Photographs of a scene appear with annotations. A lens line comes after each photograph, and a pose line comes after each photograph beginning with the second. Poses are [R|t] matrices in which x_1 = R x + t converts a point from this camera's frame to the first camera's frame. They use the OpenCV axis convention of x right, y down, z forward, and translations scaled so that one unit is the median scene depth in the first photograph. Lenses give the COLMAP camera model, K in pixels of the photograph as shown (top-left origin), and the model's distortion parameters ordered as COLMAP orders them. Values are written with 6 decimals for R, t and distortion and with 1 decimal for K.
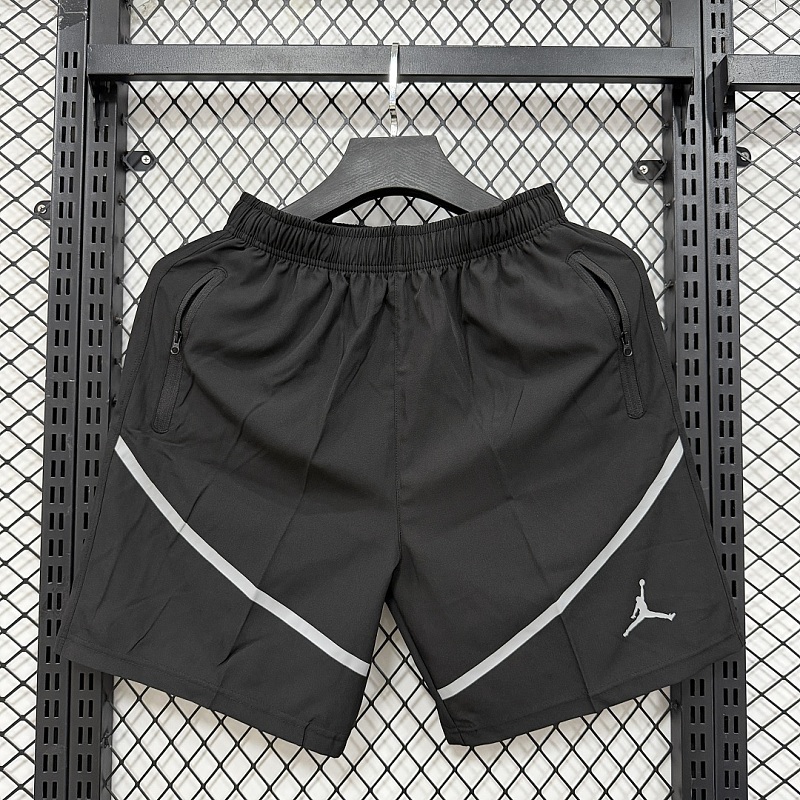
lens RADIAL K [[850.7, 0, 381.9], [0, 850.7, 385.7], [0, 0, 1]] dist [0.030489, 0.000000]
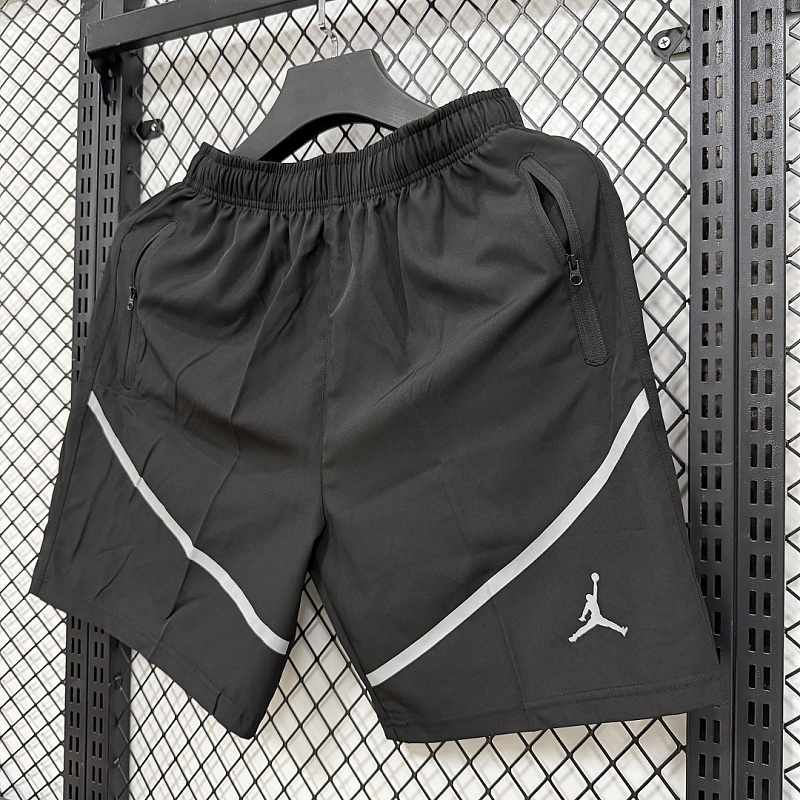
lens RADIAL K [[850.7, 0, 397.0], [0, 850.7, 395.2], [0, 0, 1]] dist [0.030489, 0.000000]
pose [[0.892681, -0.002465, -0.450682, 0.476467], [0.010464, 0.999829, 0.015259, 0.050172], [0.450567, -0.018338, 0.892554, 0.227943]]
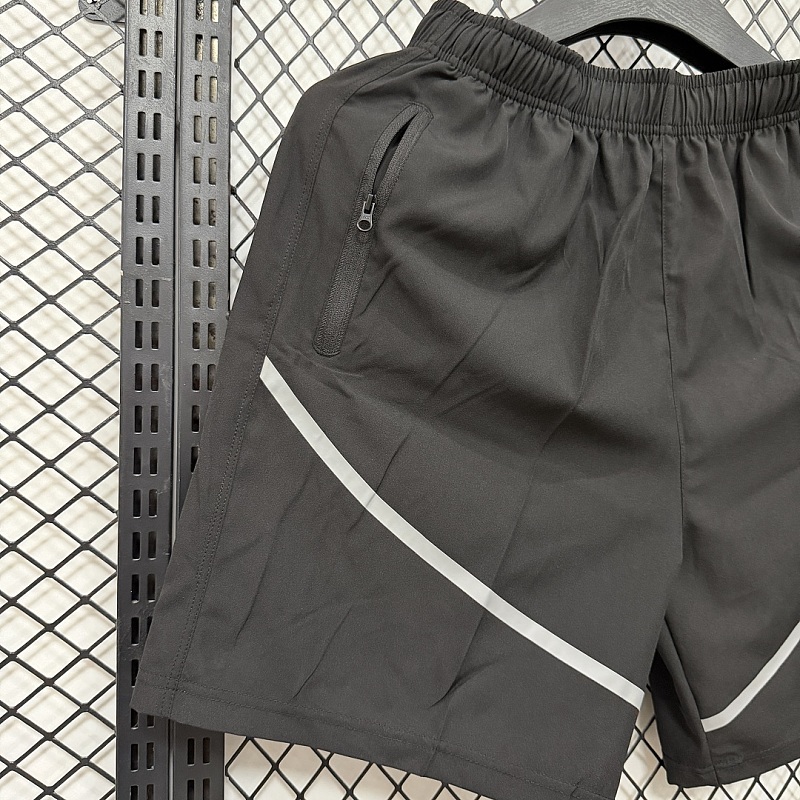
lens RADIAL K [[789.7, 0, 404.2], [0, 789.7, 406.0], [0, 0, 1]] dist [0.038023, 0.000000]
pose [[0.975417, 0.016864, 0.219723, -0.328847], [-0.026805, 0.998744, 0.042341, 0.066005], [-0.218733, -0.047190, 0.974643, 0.393958]]
